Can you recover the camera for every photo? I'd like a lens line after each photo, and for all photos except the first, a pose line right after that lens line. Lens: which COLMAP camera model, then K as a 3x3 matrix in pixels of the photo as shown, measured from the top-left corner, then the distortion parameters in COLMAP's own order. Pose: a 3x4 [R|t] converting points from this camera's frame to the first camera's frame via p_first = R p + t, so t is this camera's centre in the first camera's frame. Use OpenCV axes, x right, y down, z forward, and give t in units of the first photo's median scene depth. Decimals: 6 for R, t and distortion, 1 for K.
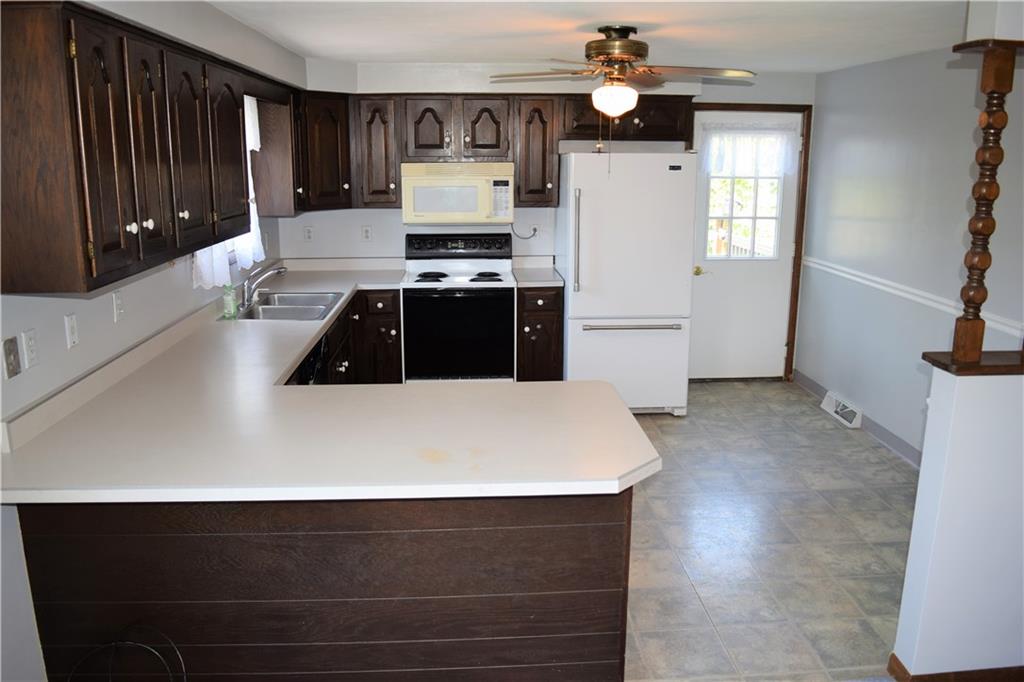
lens RADIAL K [[803.1, 0, 512.4], [0, 803.1, 338.5], [0, 0, 1]] dist [-0.057908, -0.001924]
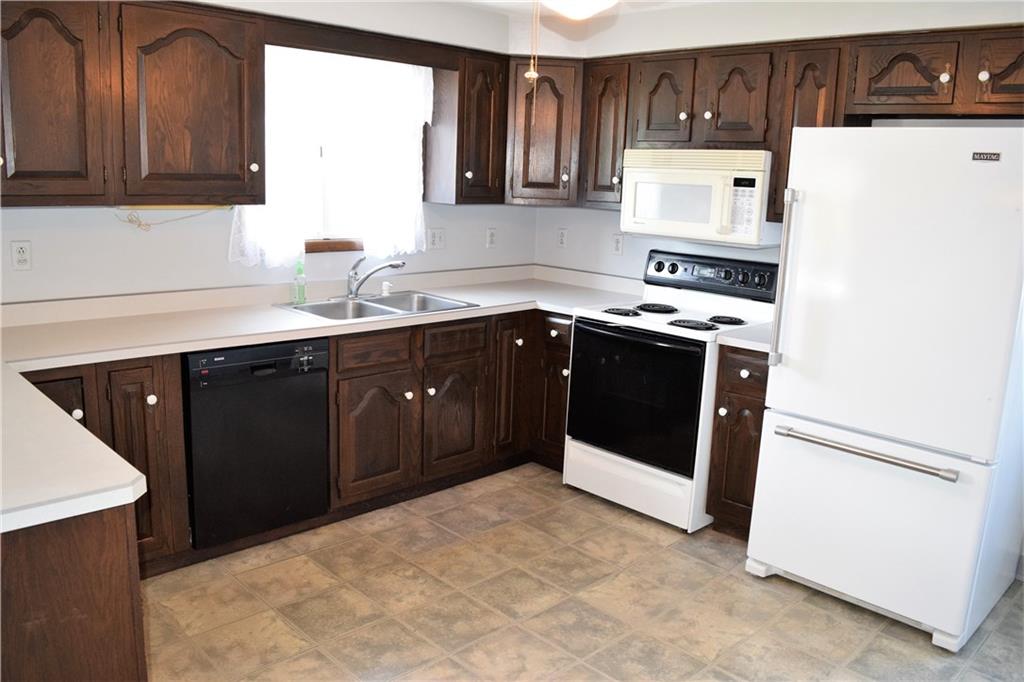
lens RADIAL K [[803.1, 0, 511.8], [0, 803.1, 342.7], [0, 0, 1]] dist [-0.057908, -0.001924]
pose [[0.661885, 0.178540, -0.728033, 0.353590], [-0.204819, 0.977338, 0.053468, -0.063223], [0.721080, 0.113725, 0.683454, 0.440029]]
